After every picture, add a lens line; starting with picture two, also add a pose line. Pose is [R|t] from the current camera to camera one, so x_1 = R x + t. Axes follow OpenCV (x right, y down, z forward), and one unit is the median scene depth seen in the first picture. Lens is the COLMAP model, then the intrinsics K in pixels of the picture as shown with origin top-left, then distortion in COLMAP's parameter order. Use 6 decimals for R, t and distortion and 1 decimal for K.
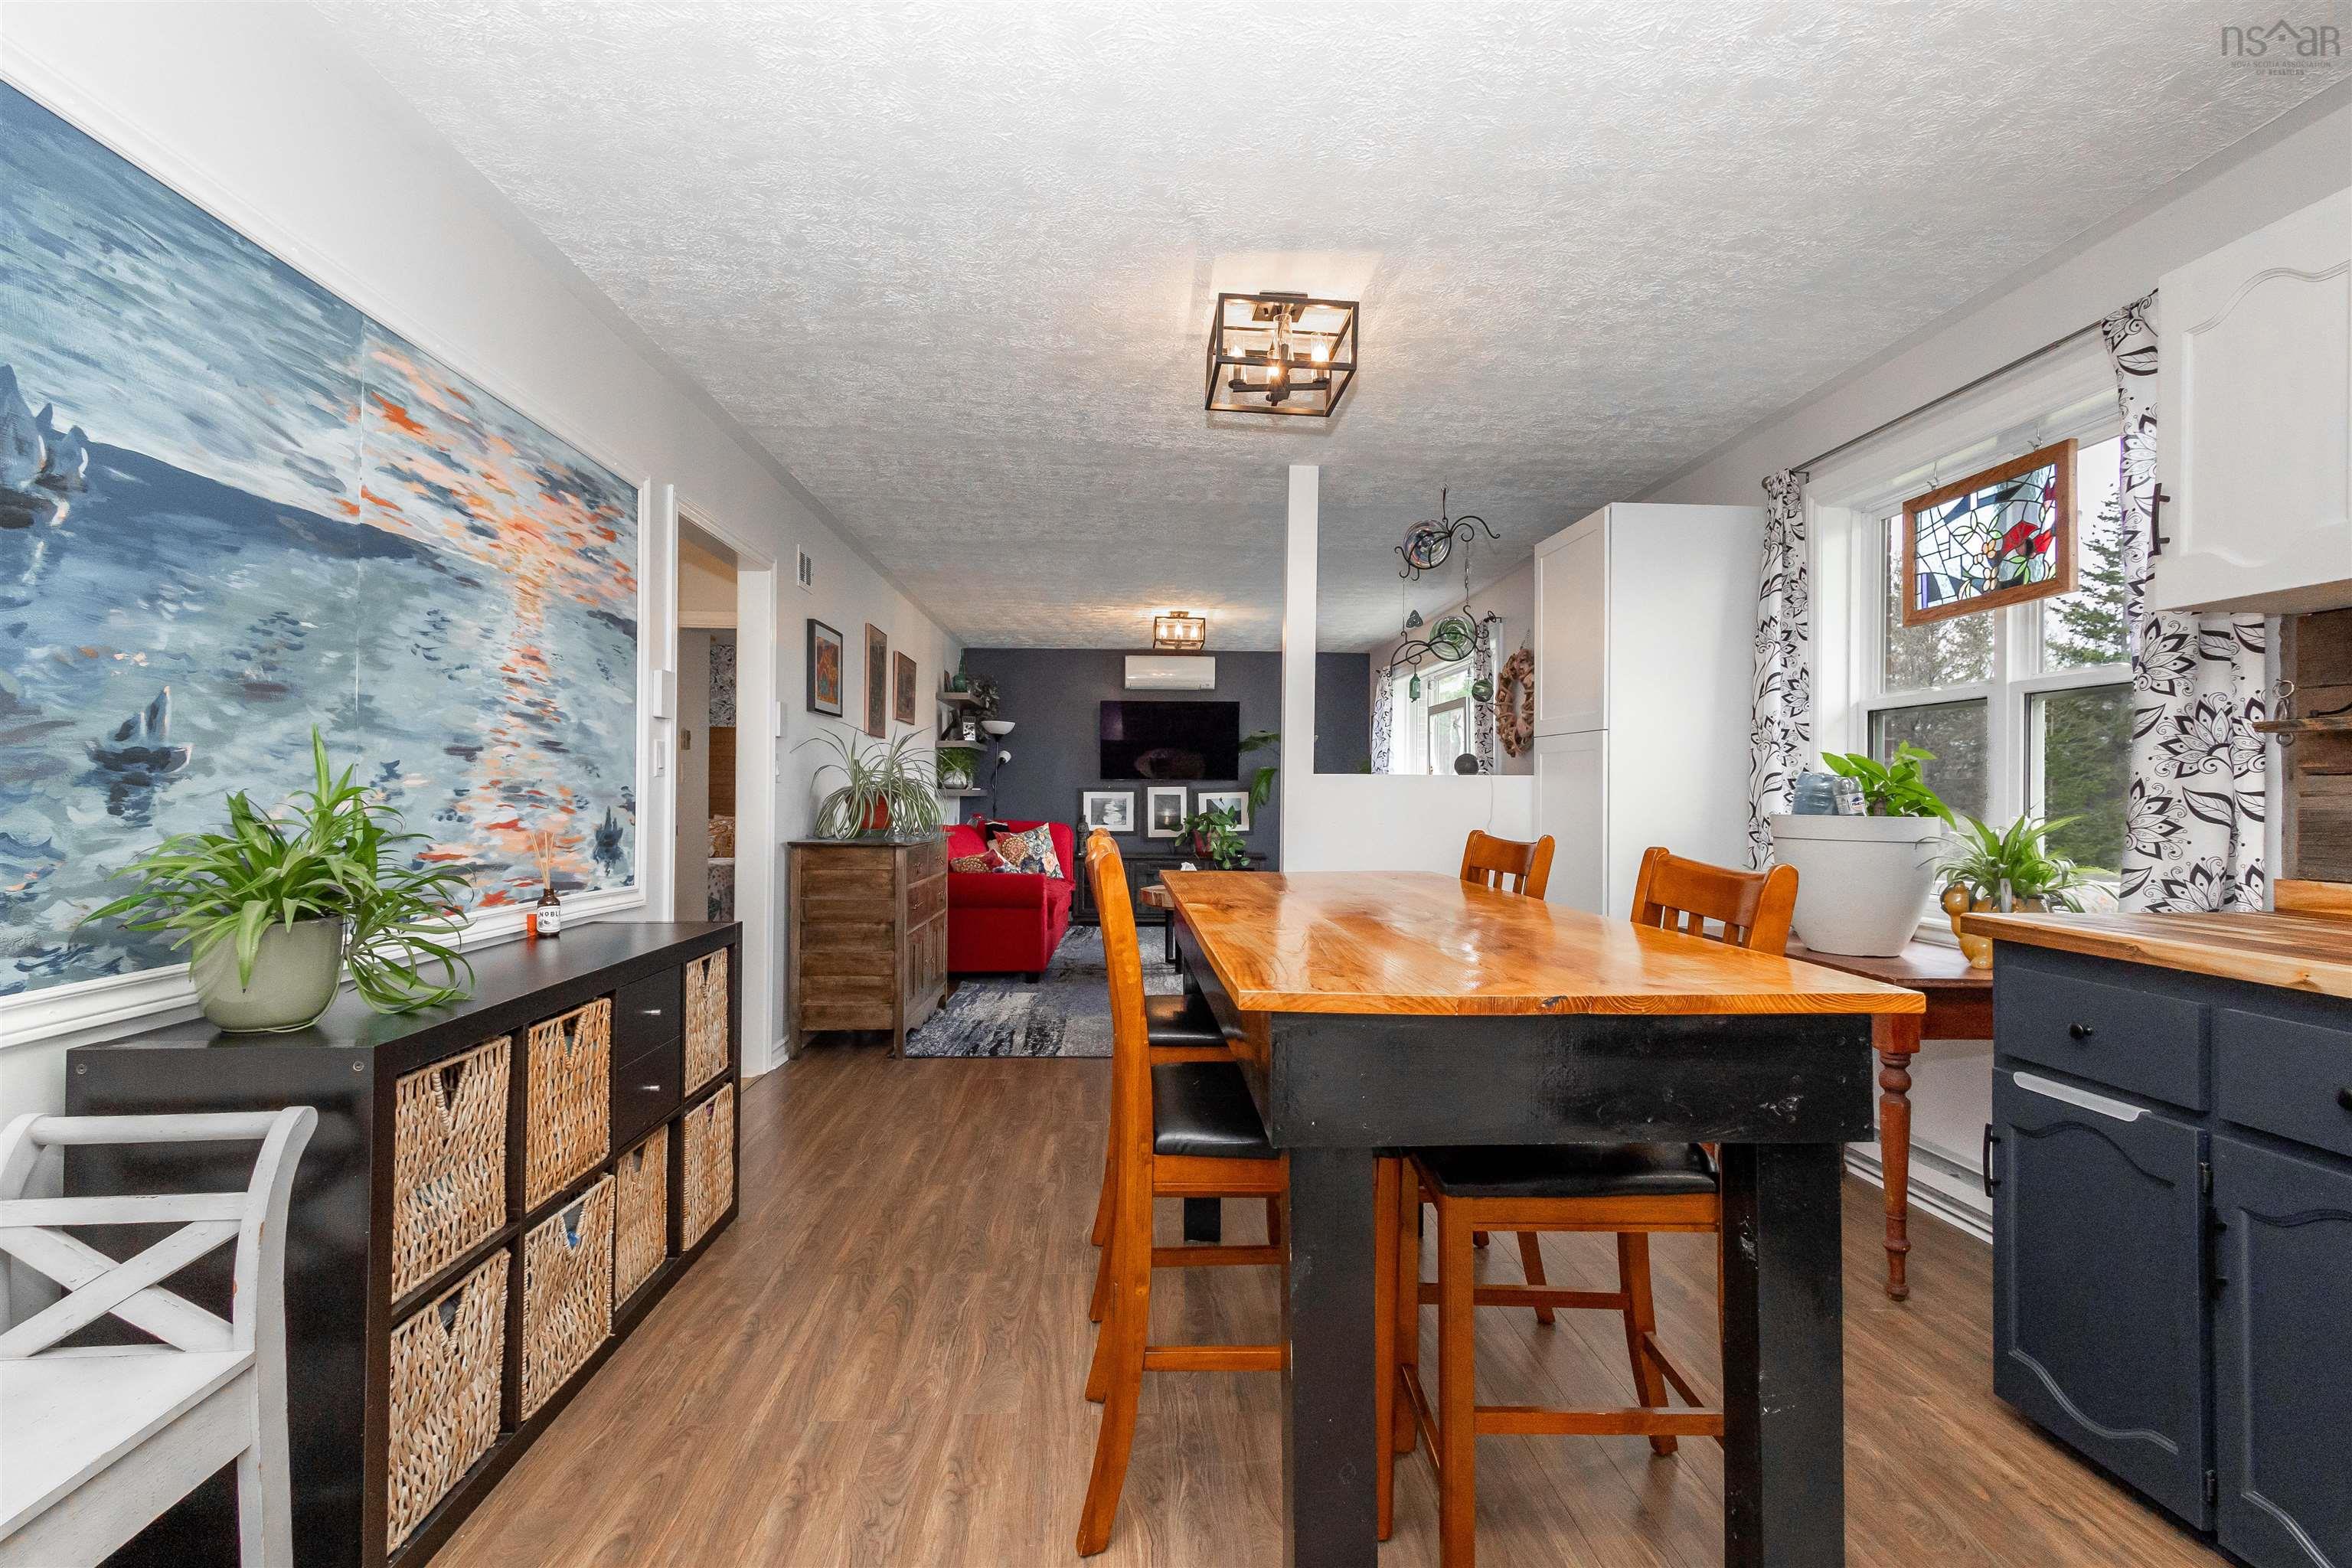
lens RADIAL K [[1133.2, 0, 1177.1], [0, 1133.2, 784.4], [0, 0, 1]] dist [0.031669, -0.009374]
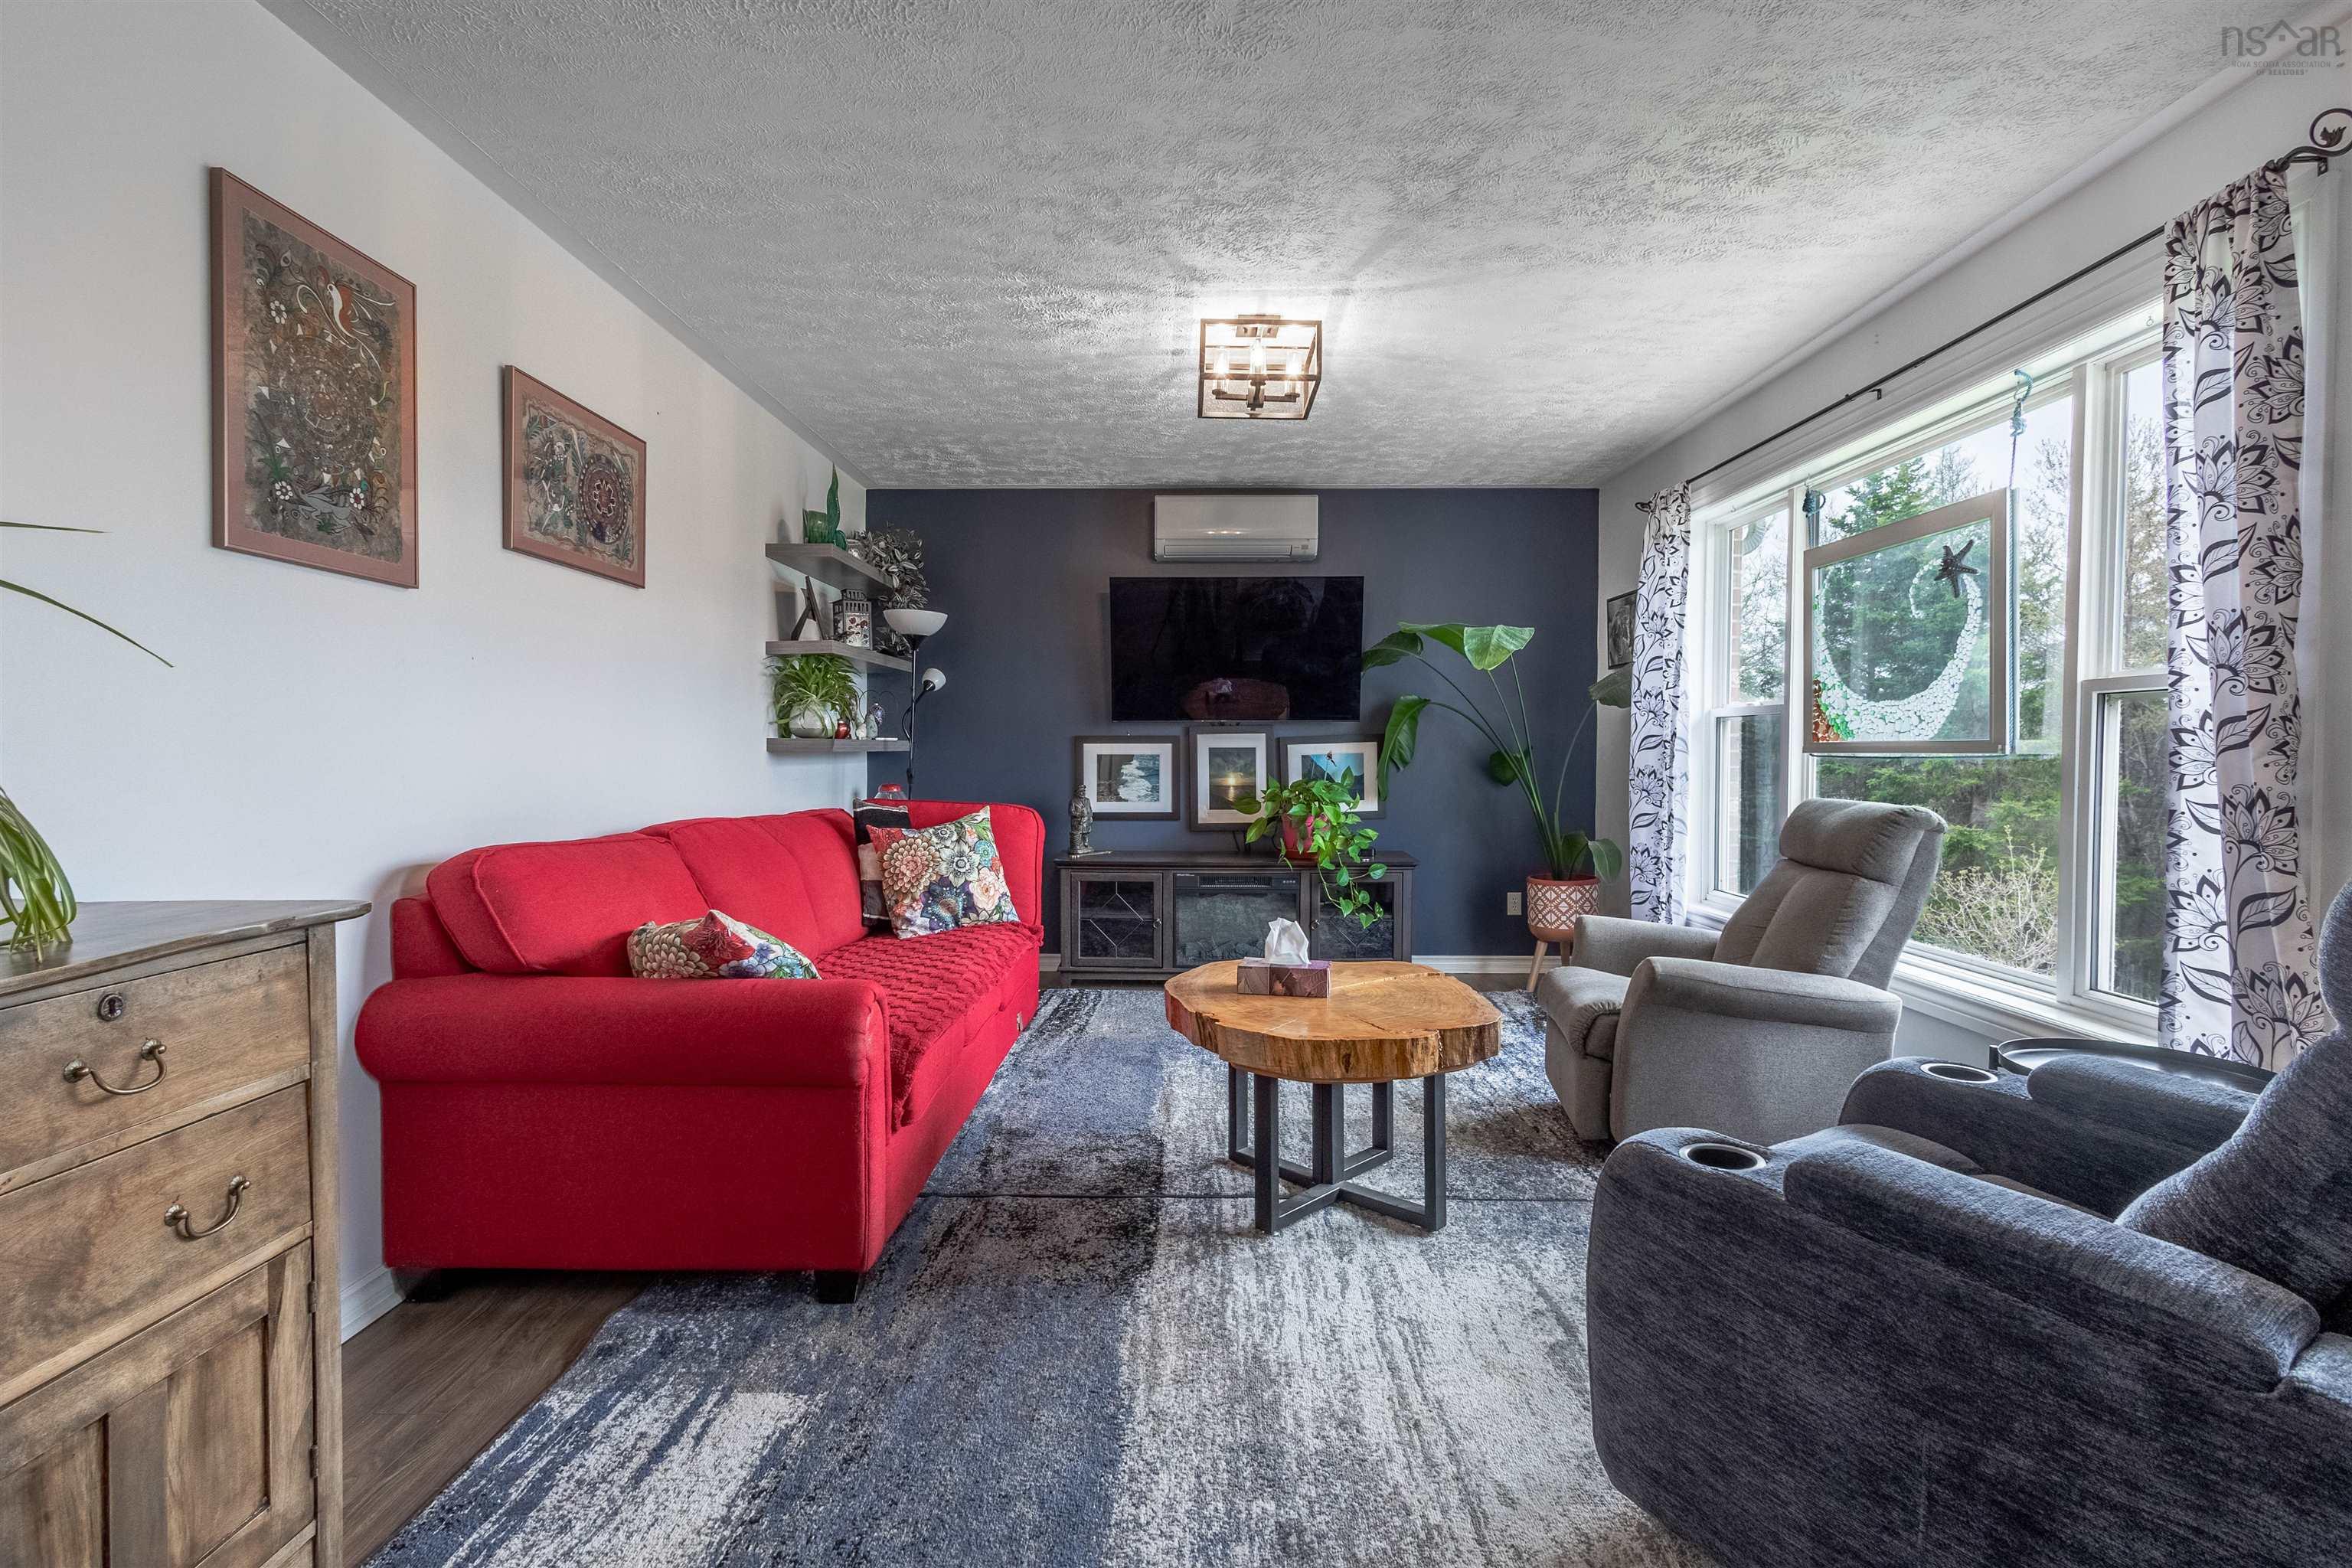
lens RADIAL K [[1024.5, 0, 1210.8], [0, 1024.5, 774.6], [0, 0, 1]] dist [-0.000301, -0.000041]
pose [[0.999593, -0.004672, -0.028149, -0.012121], [0.005638, 0.999395, 0.034321, 0.012456], [0.027972, -0.034465, 0.999014, 1.204393]]
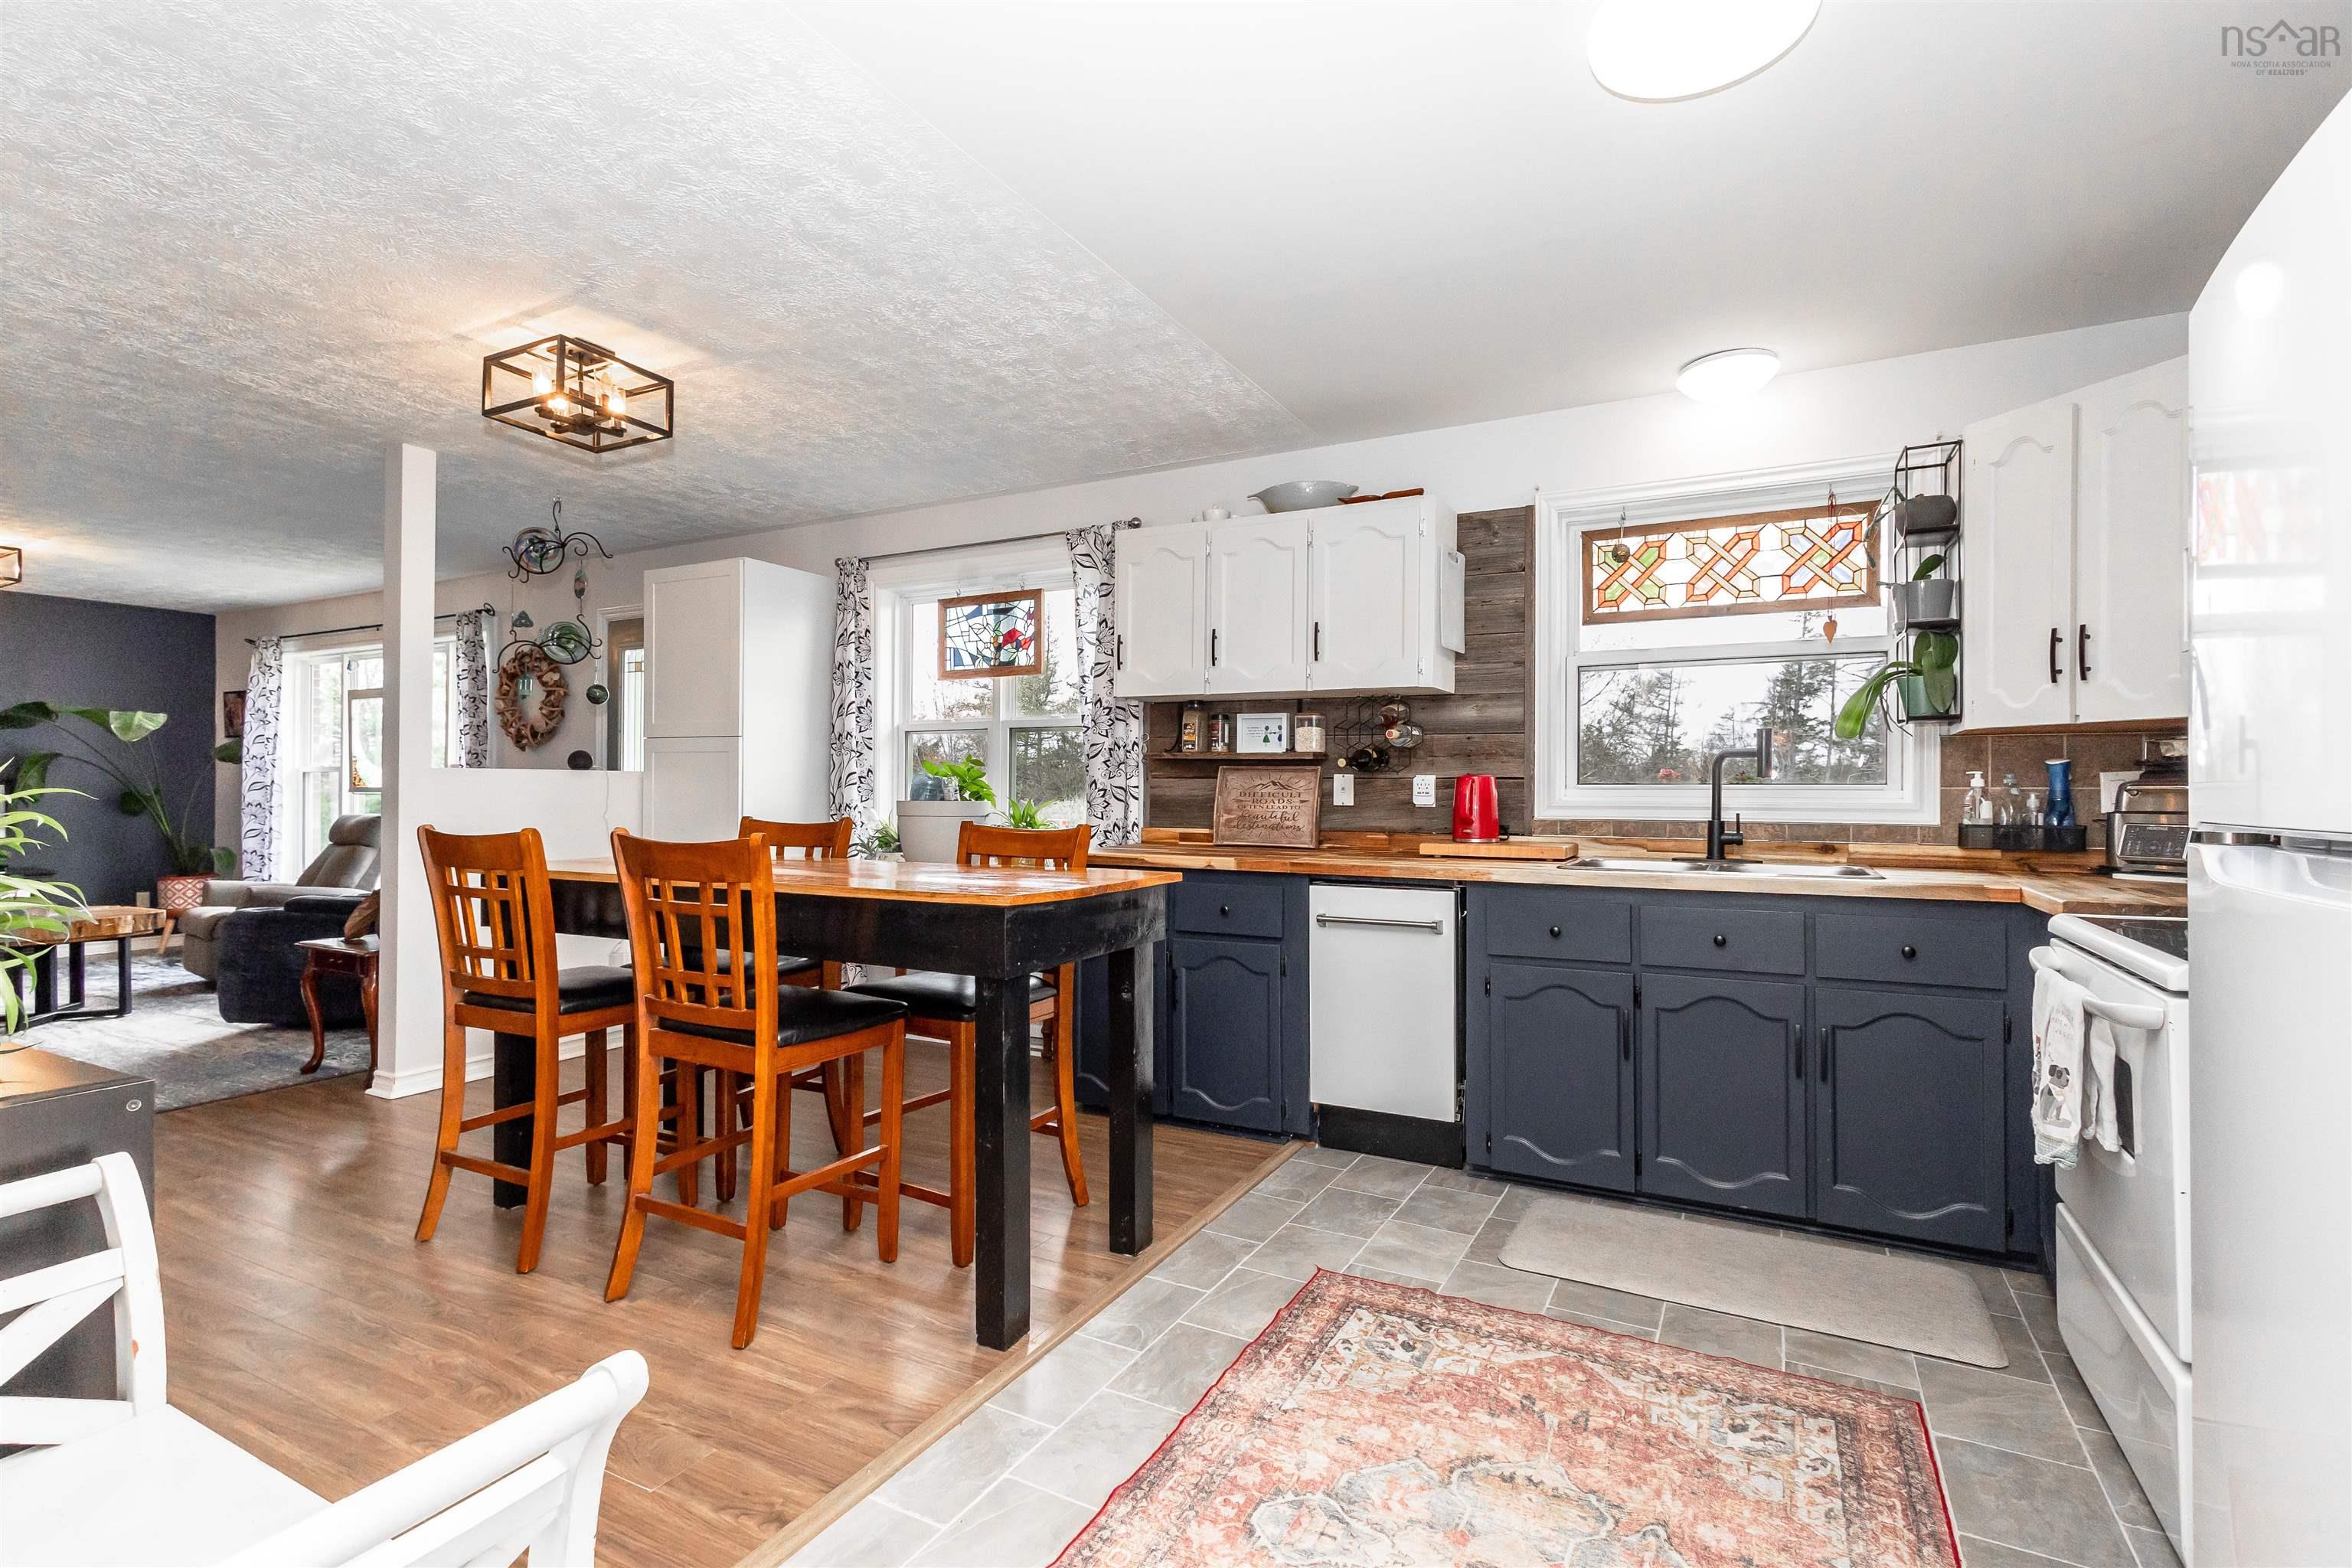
lens RADIAL K [[1133.2, 0, 1177.1], [0, 1133.2, 784.4], [0, 0, 1]] dist [0.031669, -0.009374]
pose [[0.510379, -0.001405, 0.859948, -0.470243], [-0.006132, 0.999967, 0.005273, -0.004551], [-0.859928, -0.007964, 0.510354, -0.060772]]
